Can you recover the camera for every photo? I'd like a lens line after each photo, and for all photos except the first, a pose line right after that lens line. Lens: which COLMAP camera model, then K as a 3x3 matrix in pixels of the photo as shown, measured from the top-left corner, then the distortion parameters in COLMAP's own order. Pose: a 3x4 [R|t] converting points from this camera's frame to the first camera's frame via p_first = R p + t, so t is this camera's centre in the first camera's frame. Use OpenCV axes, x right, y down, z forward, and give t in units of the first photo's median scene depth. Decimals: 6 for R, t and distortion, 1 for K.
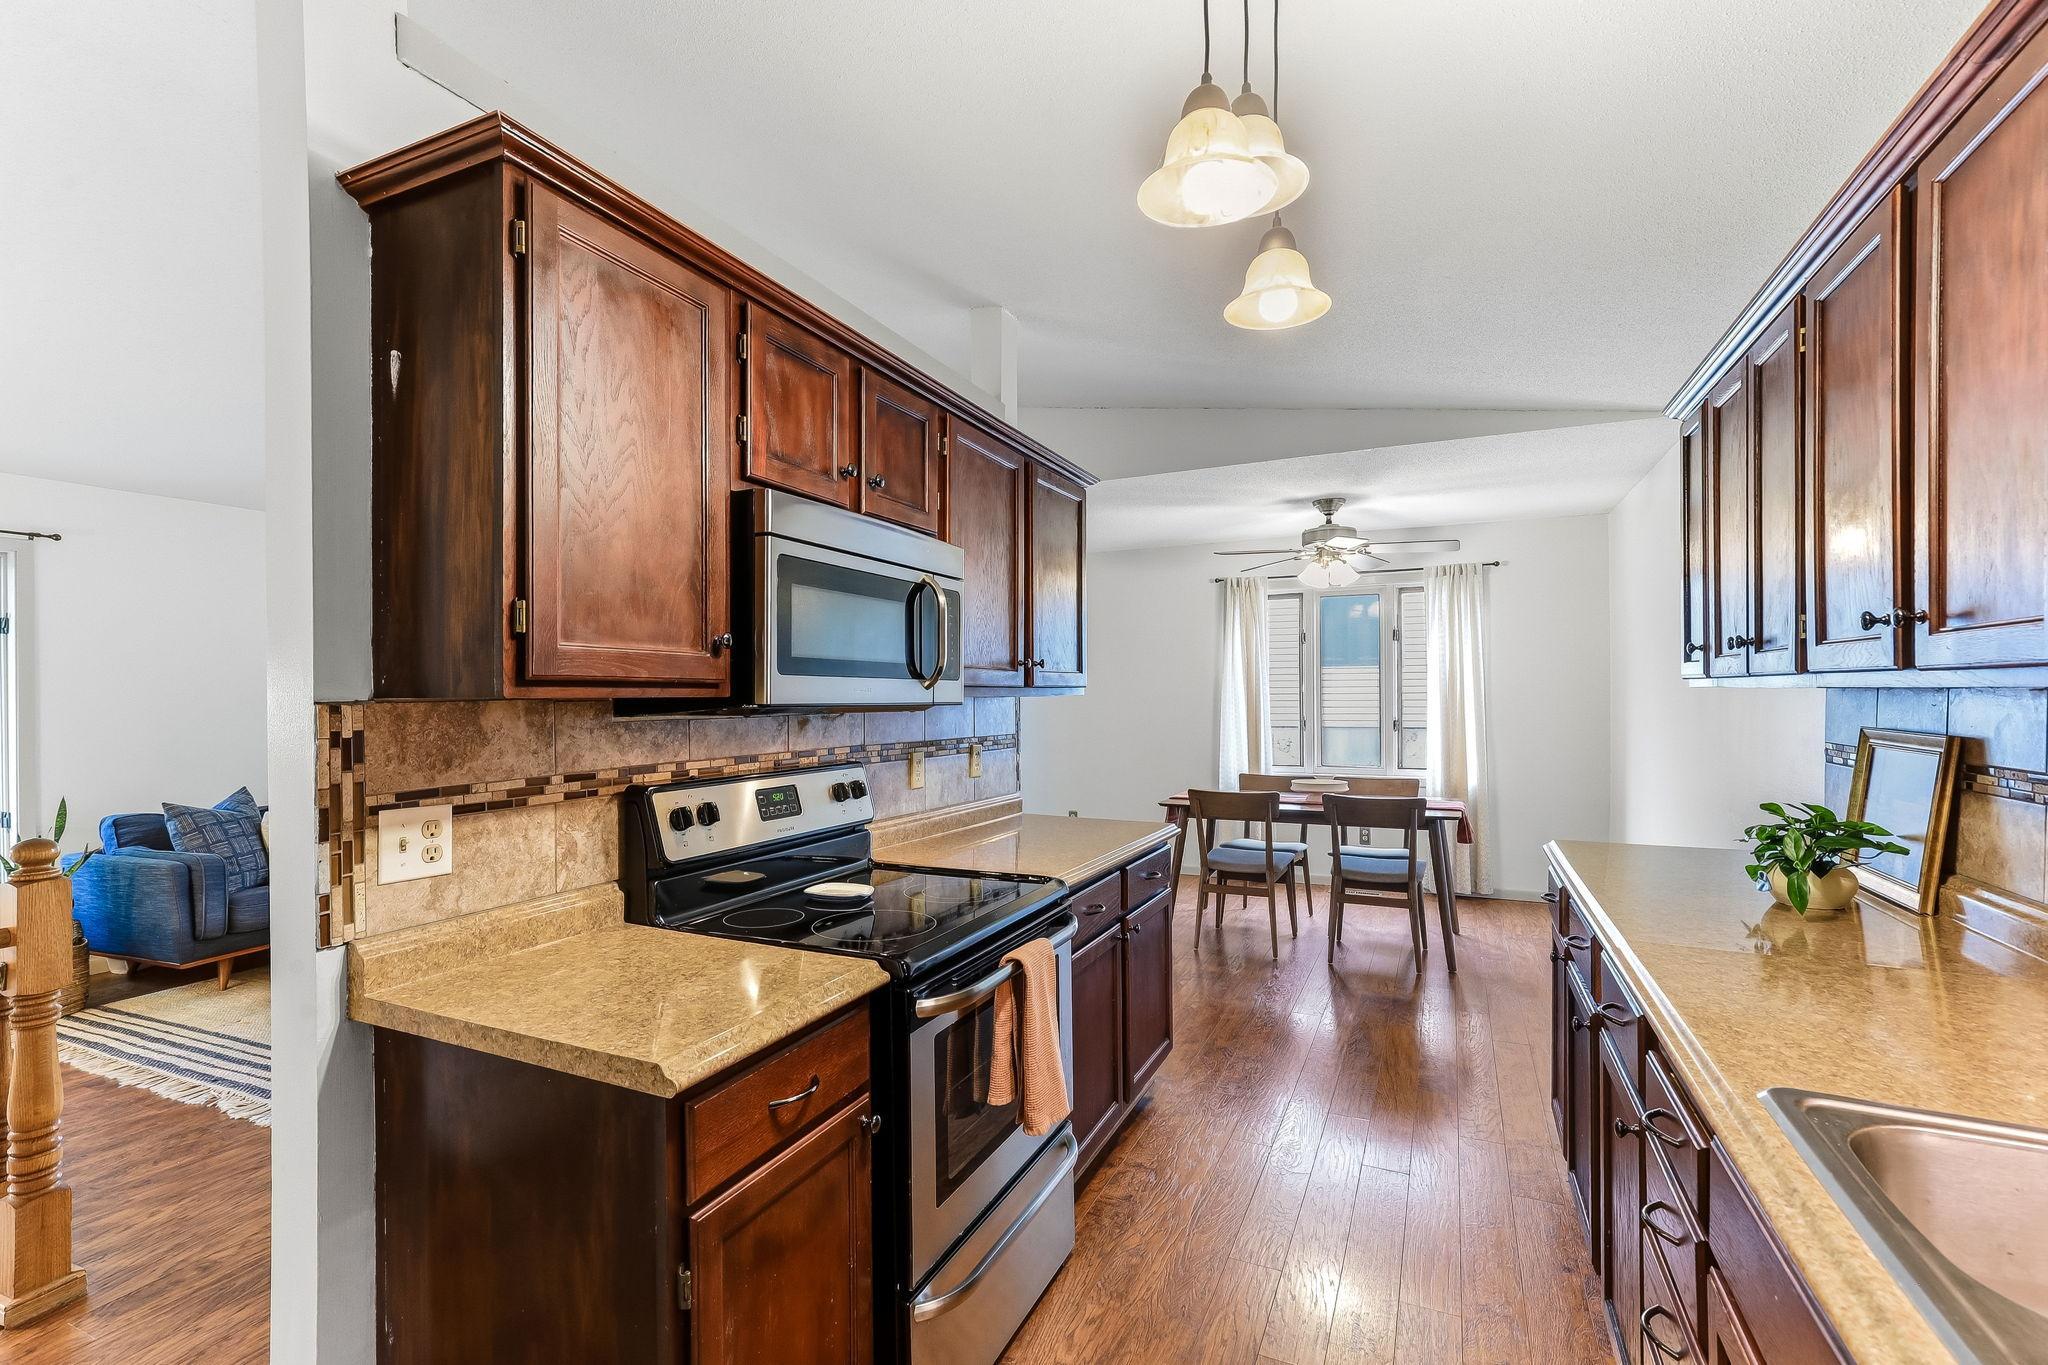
lens RADIAL K [[956.4, 0, 1033.9], [0, 956.4, 690.8], [0, 0, 1]] dist [-0.013447, 0.003330]
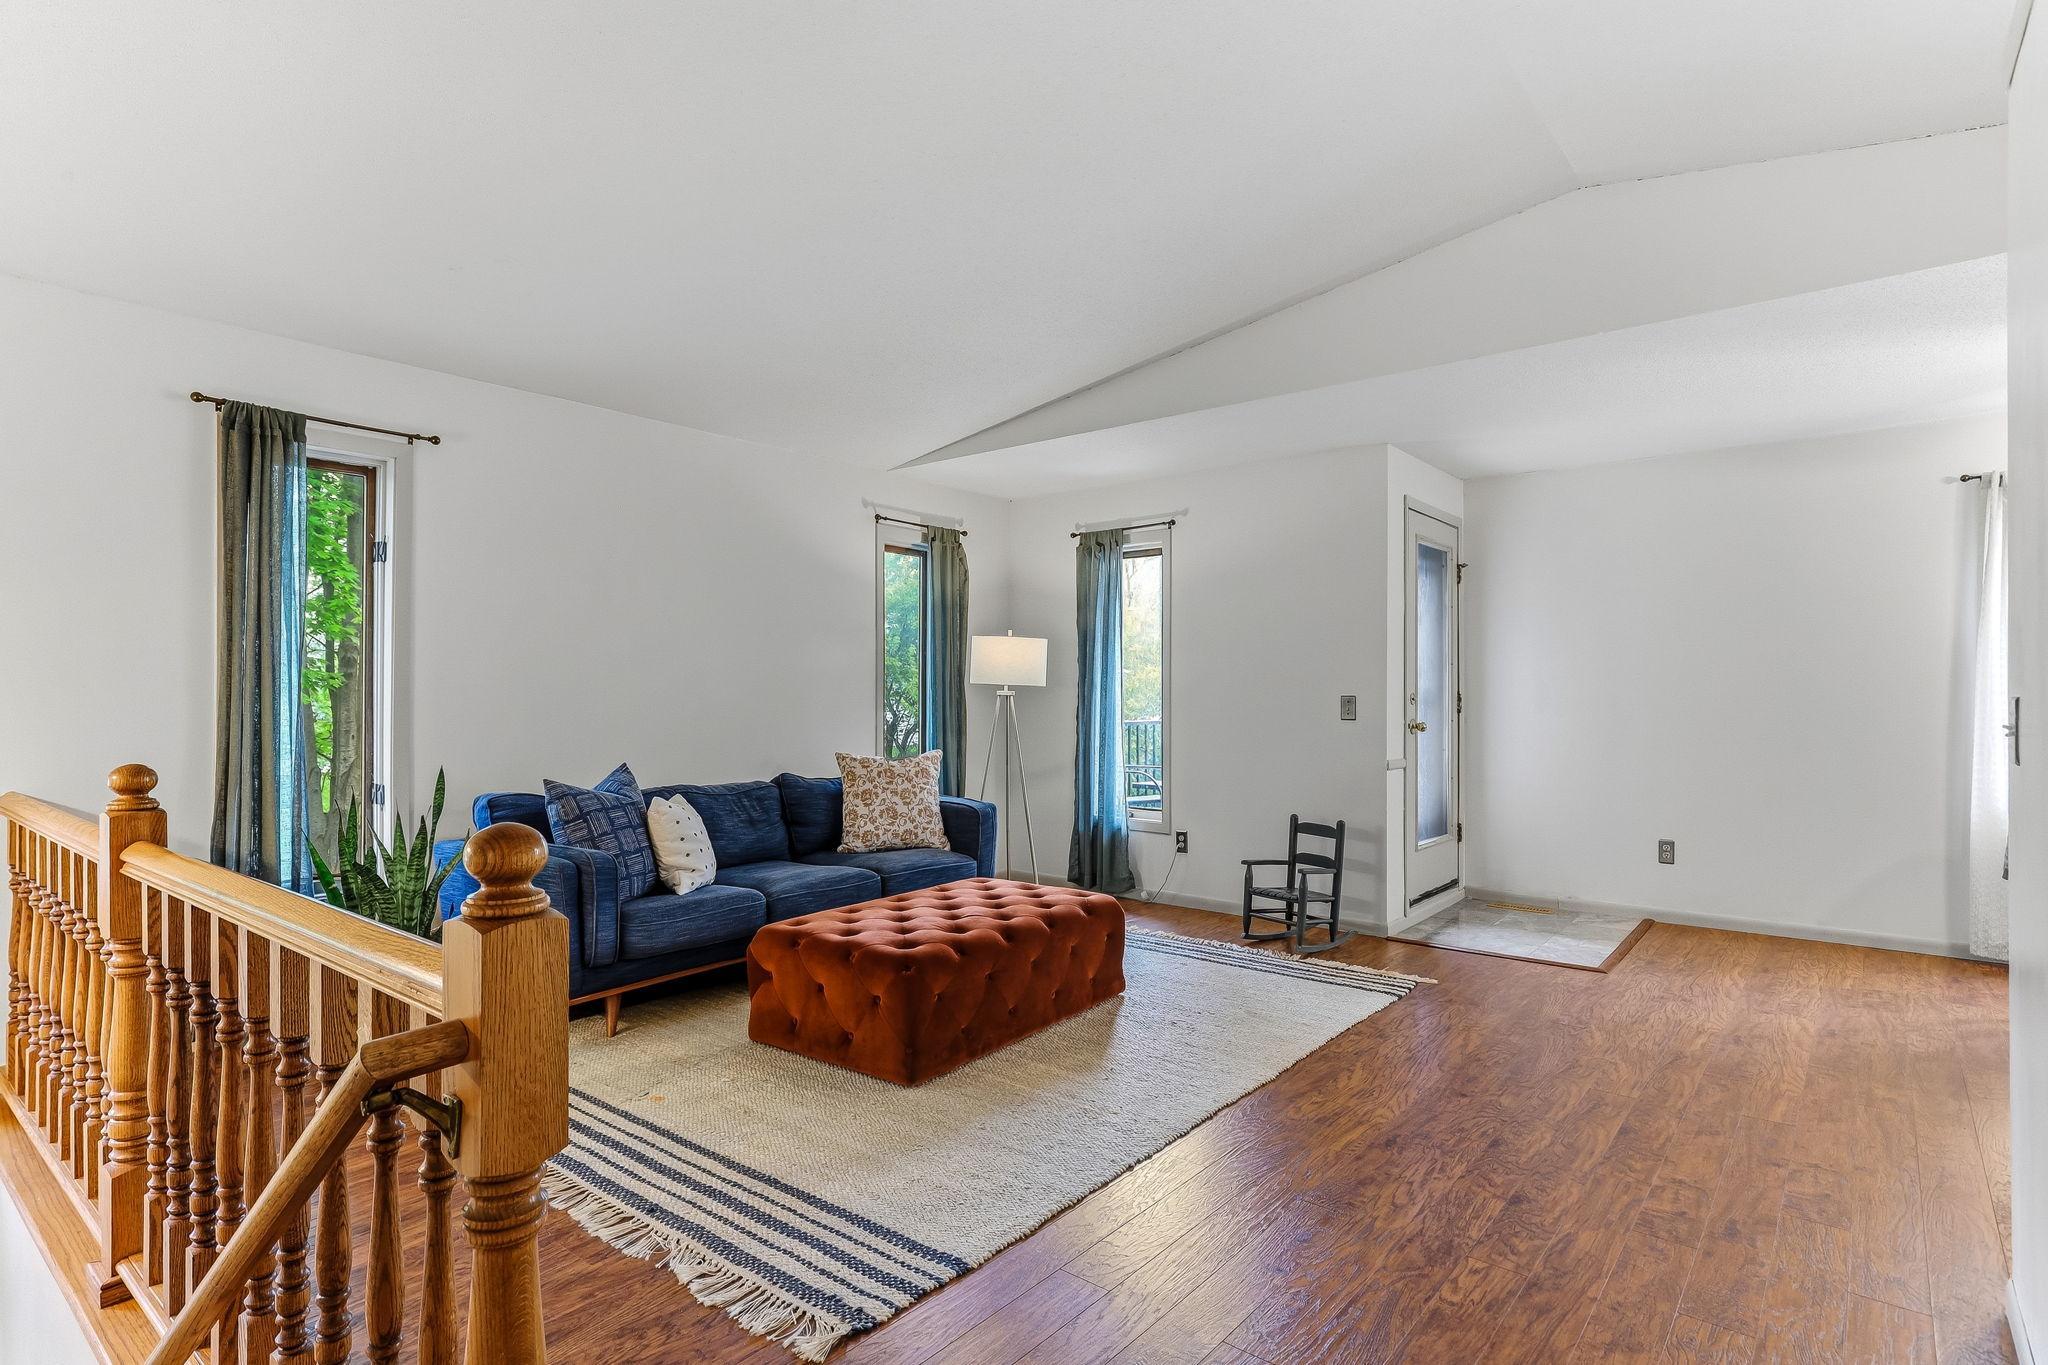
lens RADIAL K [[1047.4, 0, 1008.0], [0, 1047.4, 682.4], [0, 0, 1]] dist [-0.006907, -0.000504]
pose [[0.966110, 0.013674, -0.257769, -0.356821], [-0.017227, 0.999785, -0.011530, 0.045028], [0.257555, 0.015580, 0.966138, 0.292915]]
